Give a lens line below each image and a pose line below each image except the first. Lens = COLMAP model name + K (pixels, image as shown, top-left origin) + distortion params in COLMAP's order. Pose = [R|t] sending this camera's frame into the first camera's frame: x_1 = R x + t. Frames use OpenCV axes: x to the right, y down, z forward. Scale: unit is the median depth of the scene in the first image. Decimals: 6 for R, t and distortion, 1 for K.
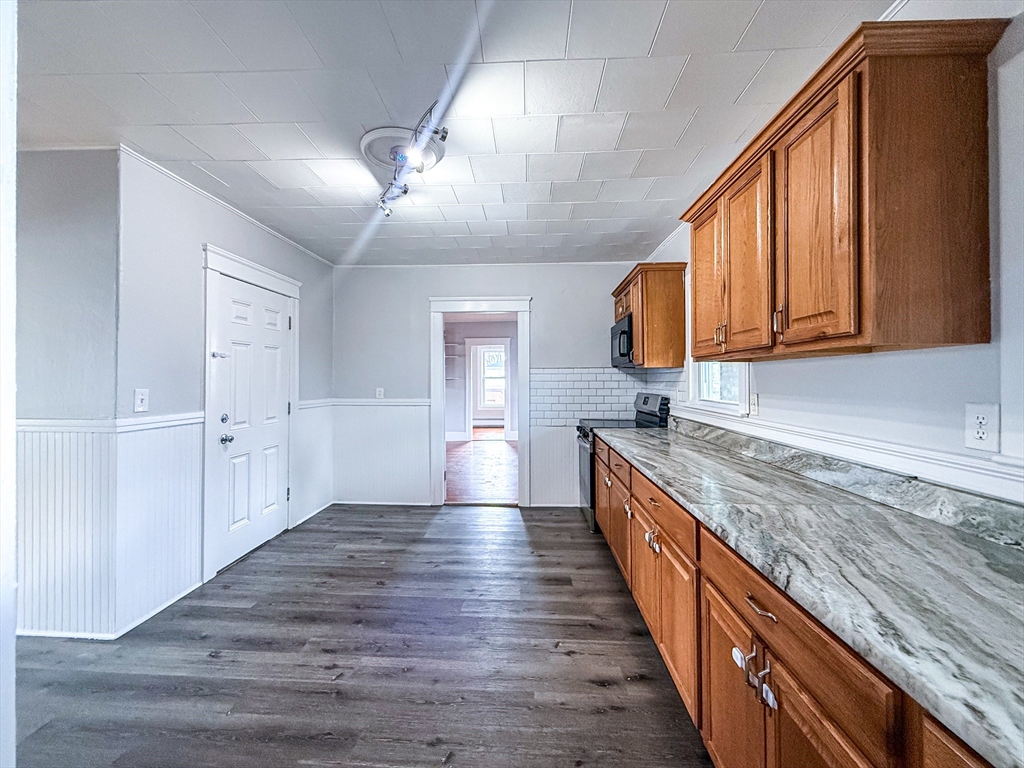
lens RADIAL K [[419.9, 0, 509.6], [0, 419.9, 381.2], [0, 0, 1]] dist [0.000190, 0.000128]
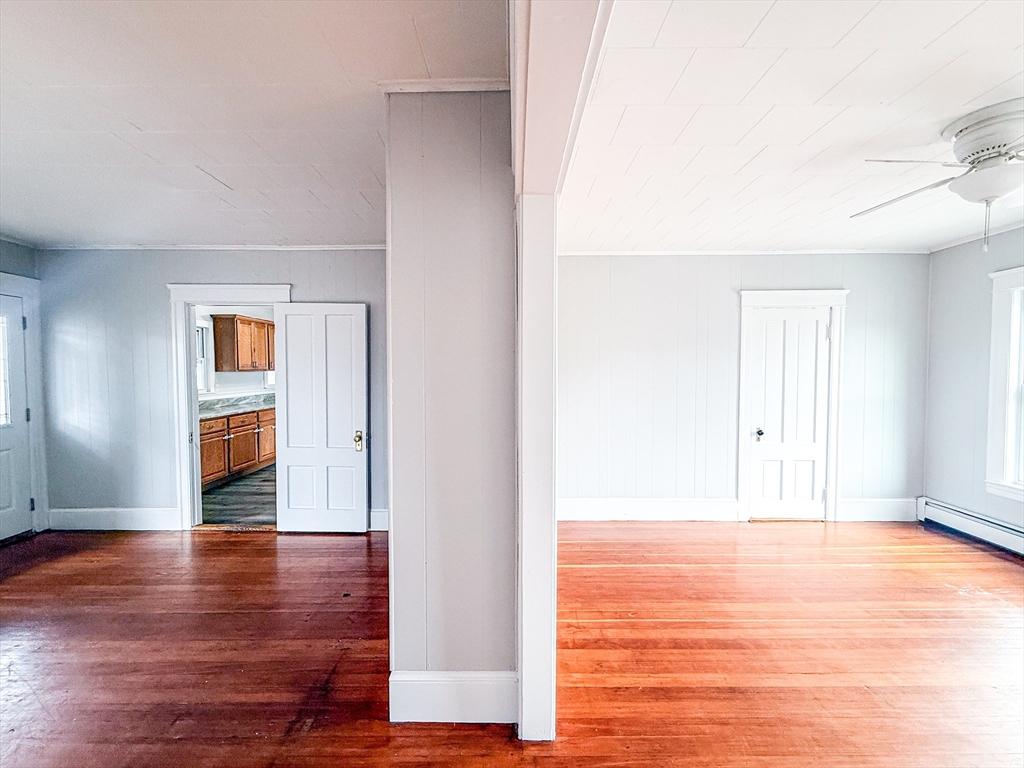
lens RADIAL K [[419.9, 0, 518.7], [0, 419.9, 382.1], [0, 0, 1]] dist [0.000190, 0.000128]
pose [[-0.997951, 0.002060, -0.063955, -1.091537], [-0.000343, 0.999295, 0.037548, -0.075076], [0.063988, 0.037493, -0.997246, 3.528444]]
